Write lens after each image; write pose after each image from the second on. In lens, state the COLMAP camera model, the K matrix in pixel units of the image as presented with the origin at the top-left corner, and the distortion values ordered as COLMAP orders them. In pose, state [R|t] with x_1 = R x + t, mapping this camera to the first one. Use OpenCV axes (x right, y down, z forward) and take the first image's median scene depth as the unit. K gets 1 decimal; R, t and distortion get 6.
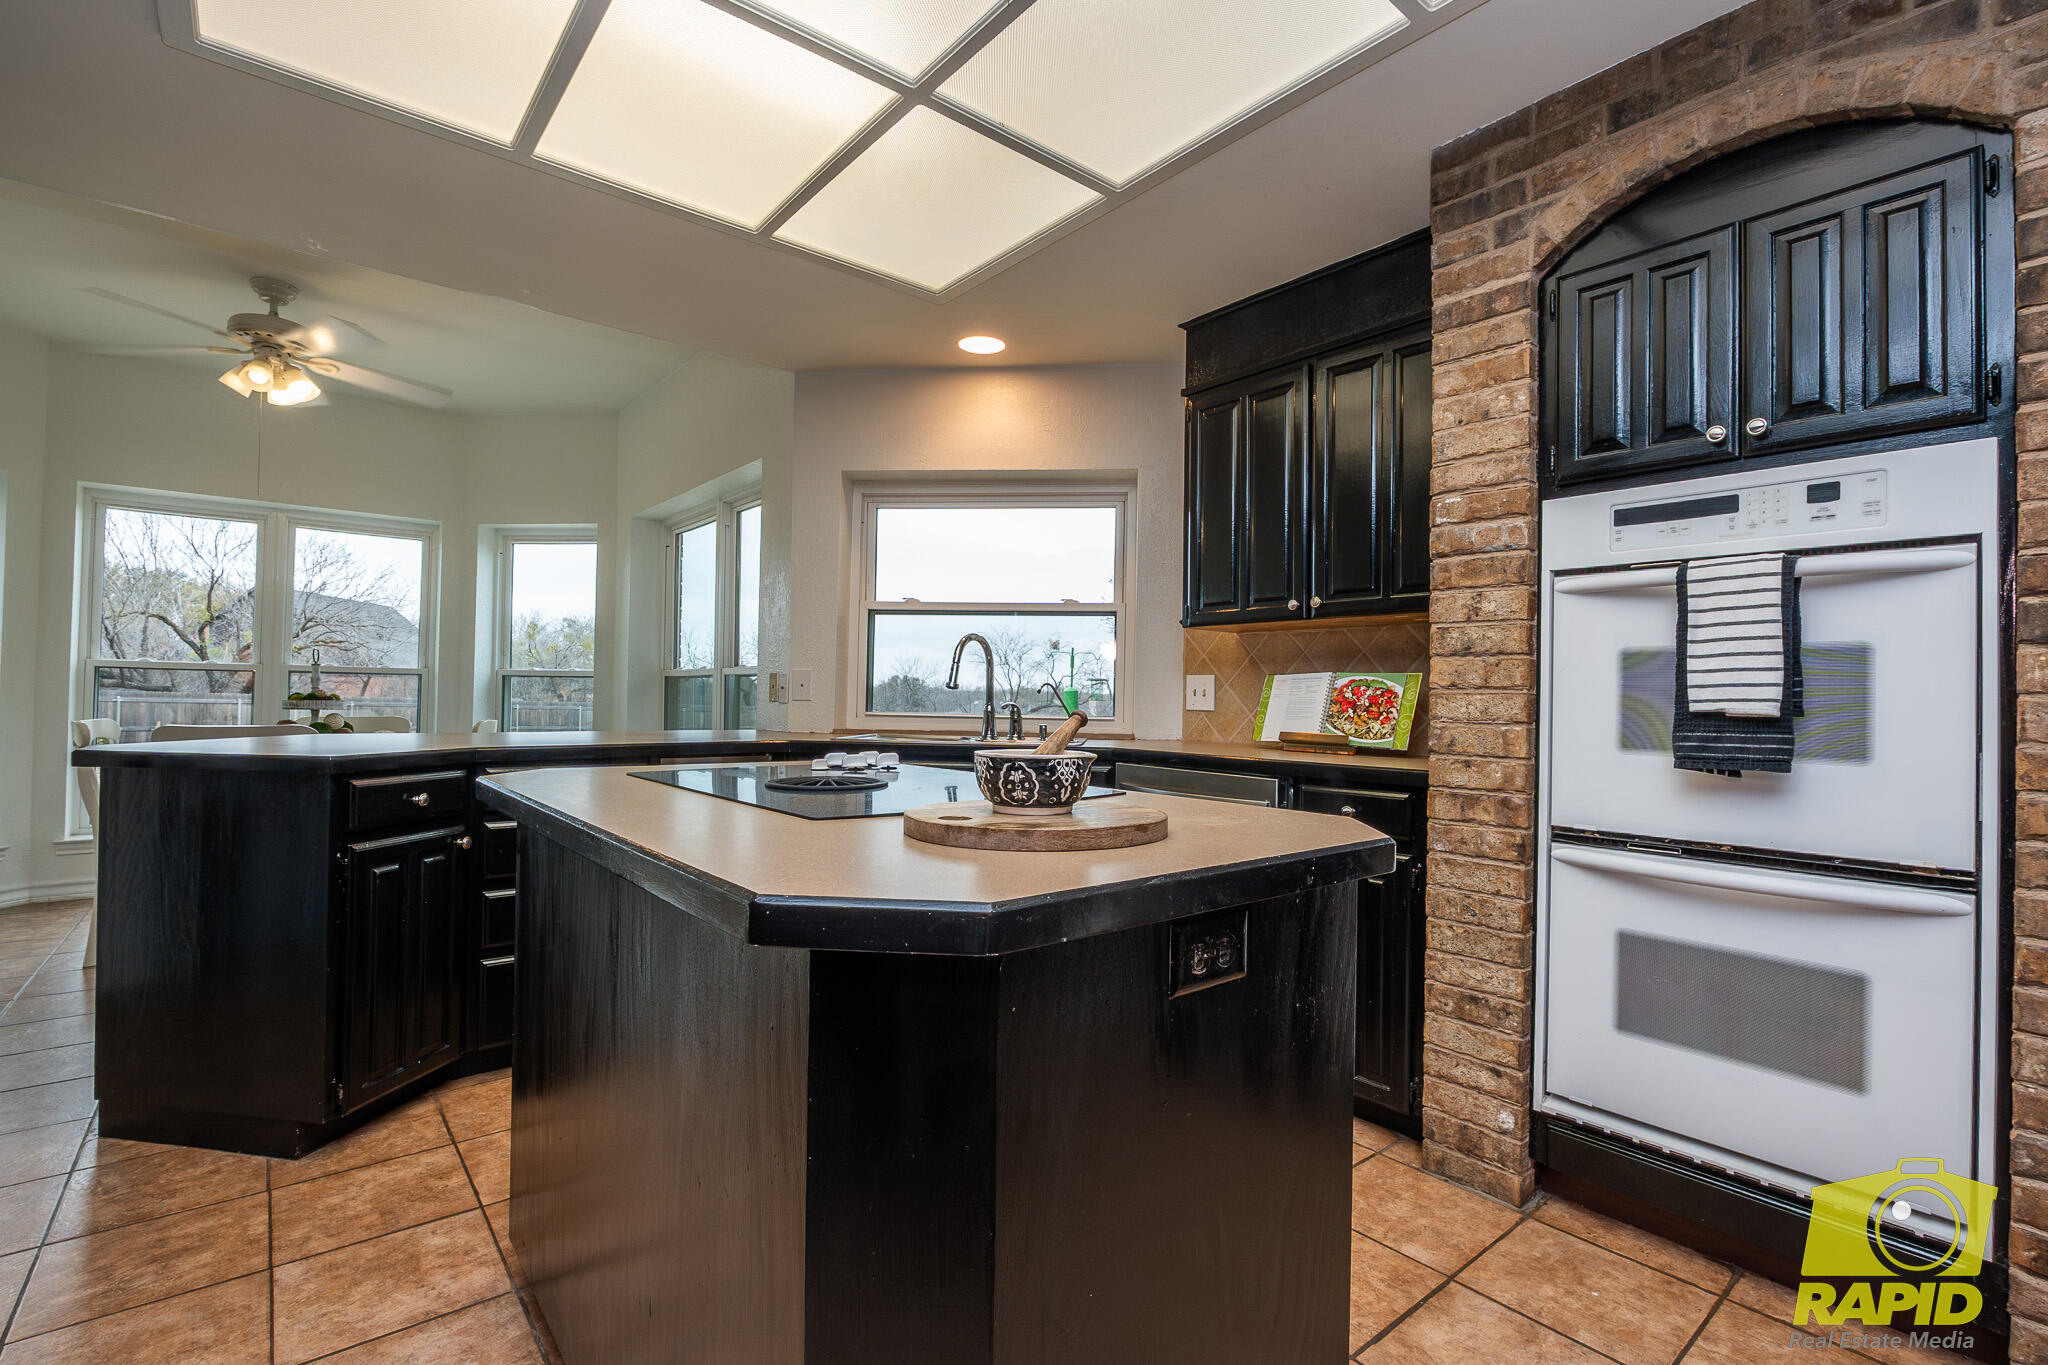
lens RADIAL K [[923.2, 0, 1020.4], [0, 923.2, 686.2], [0, 0, 1]] dist [-0.014287, 0.002404]
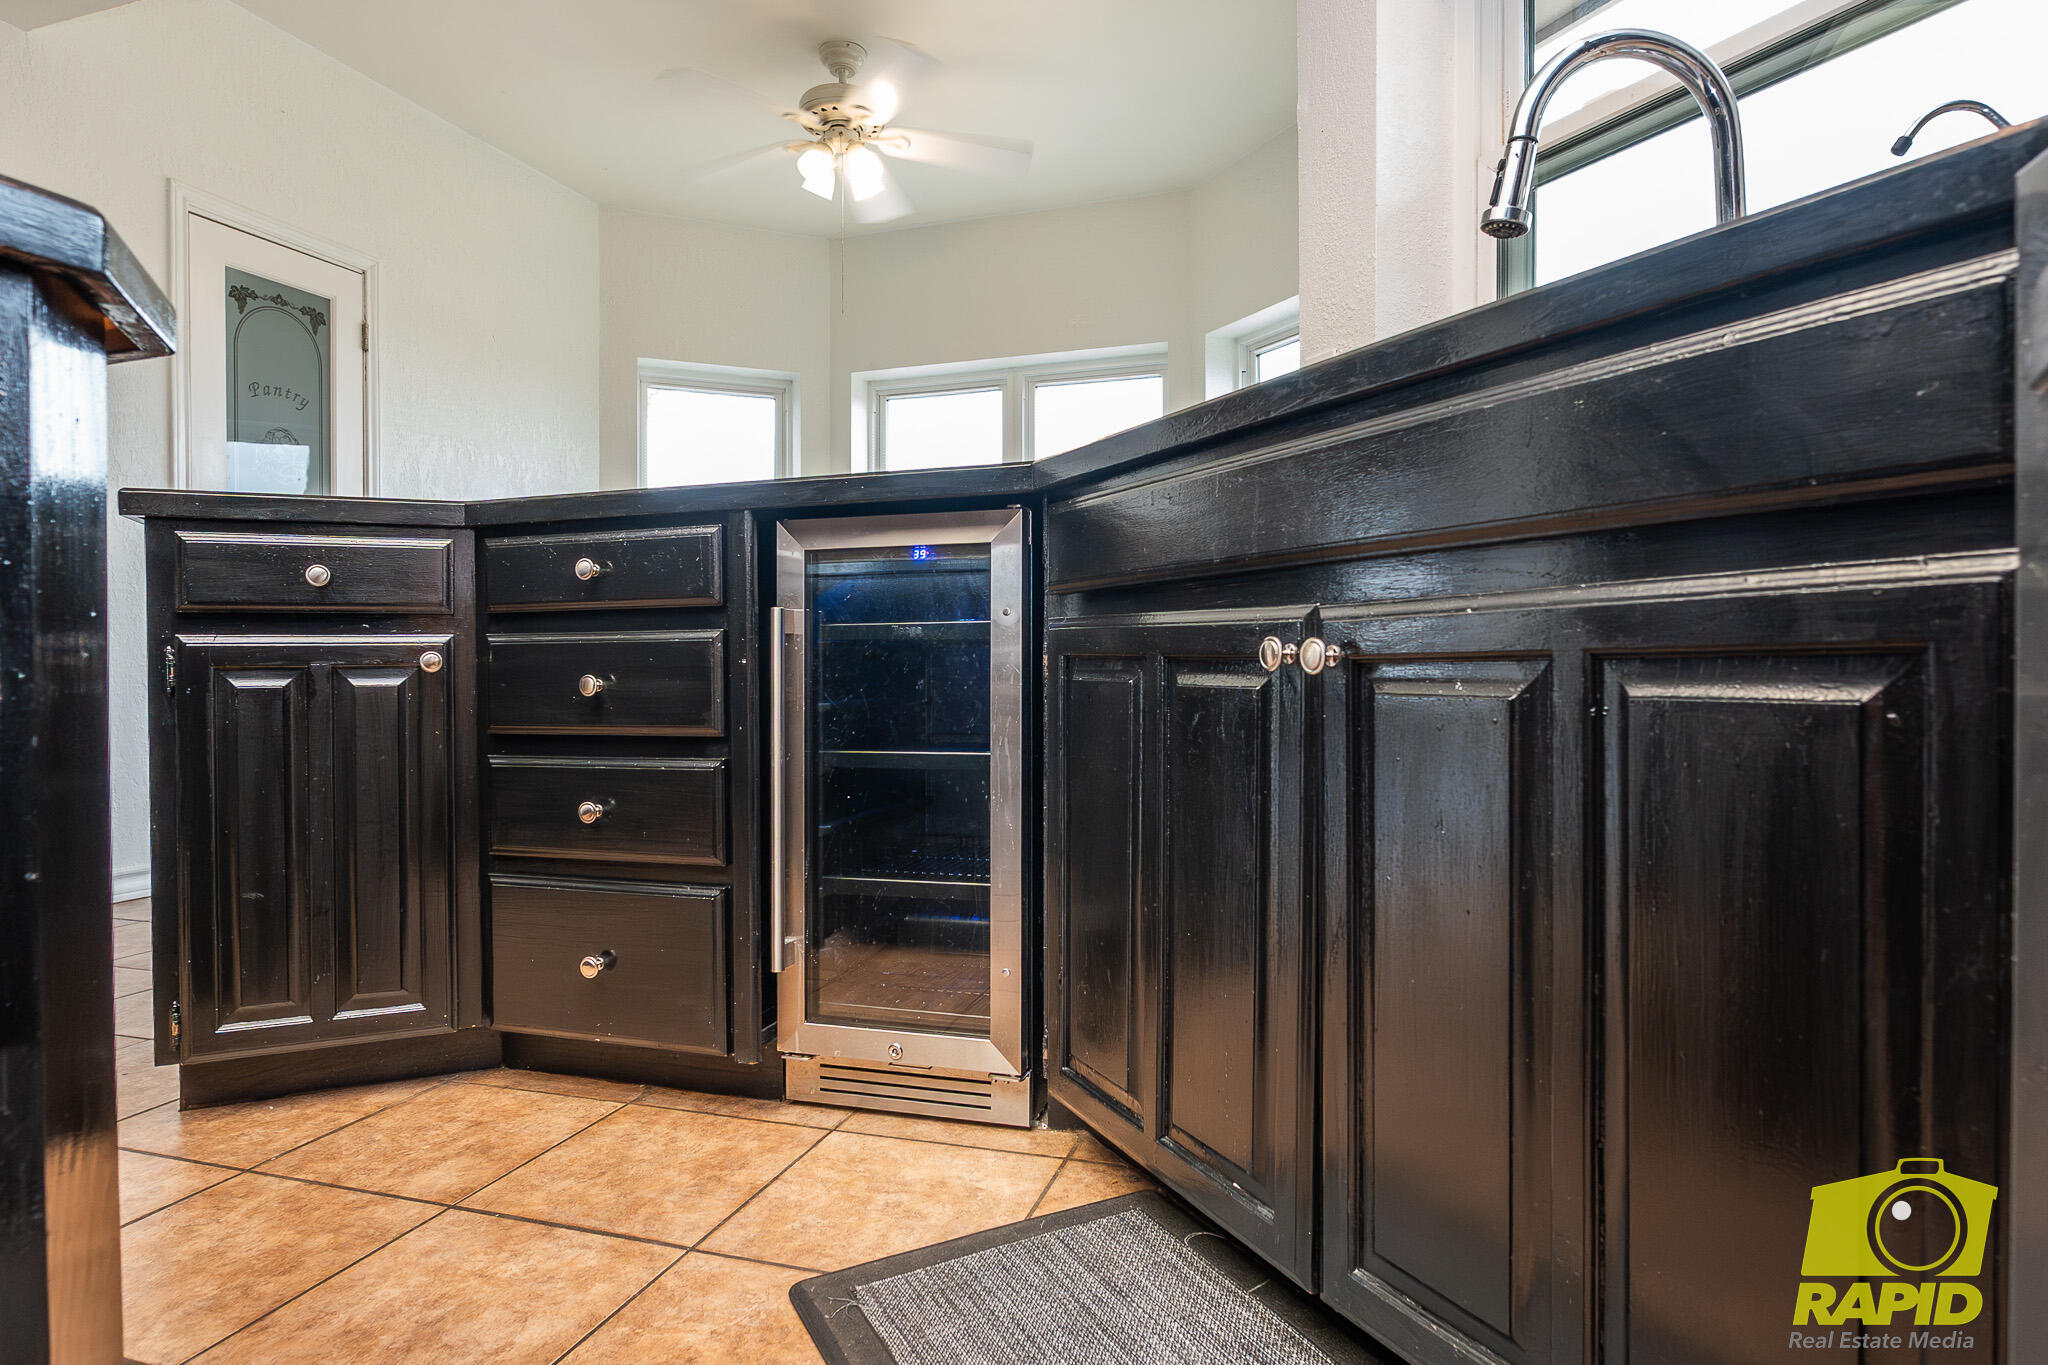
lens RADIAL K [[1160.7, 0, 1017.0], [0, 1160.7, 678.1], [0, 0, 1]] dist [-0.002197, -0.000026]
pose [[0.531611, -0.008314, -0.846948, 0.144428], [0.028918, 0.999547, 0.008340, 0.126512], [0.846495, -0.028926, 0.531611, 0.632768]]
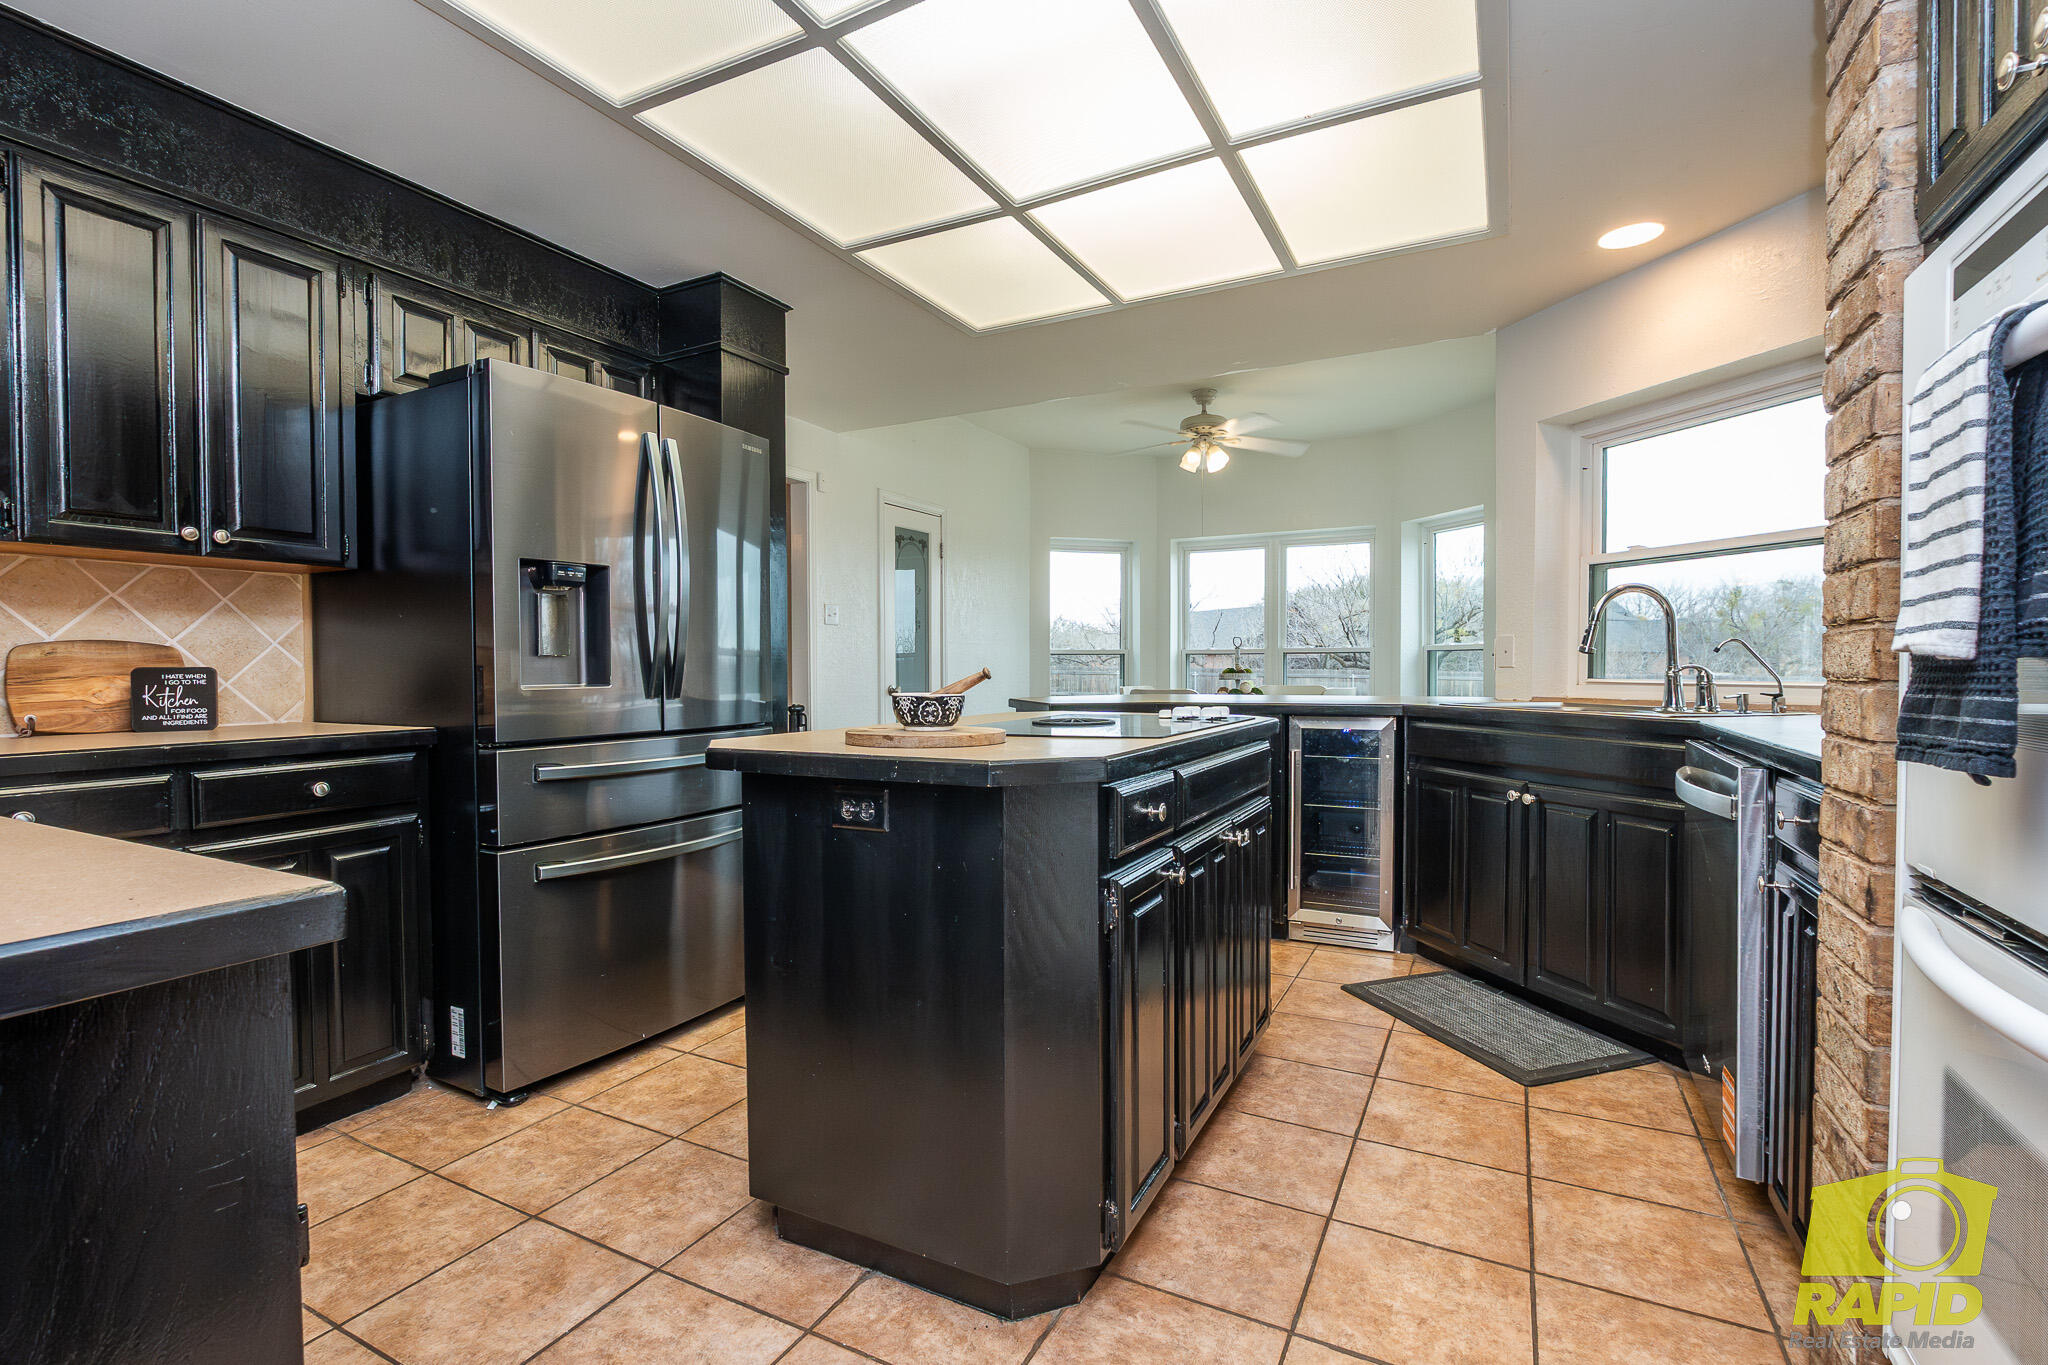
lens RADIAL K [[923.2, 0, 1031.6], [0, 923.2, 681.5], [0, 0, 1]] dist [-0.014287, 0.002404]
pose [[0.392496, -0.003602, -0.919747, 0.487996], [0.022967, 0.999719, 0.005886, 0.014050], [0.919467, -0.023434, 0.392469, 0.164685]]
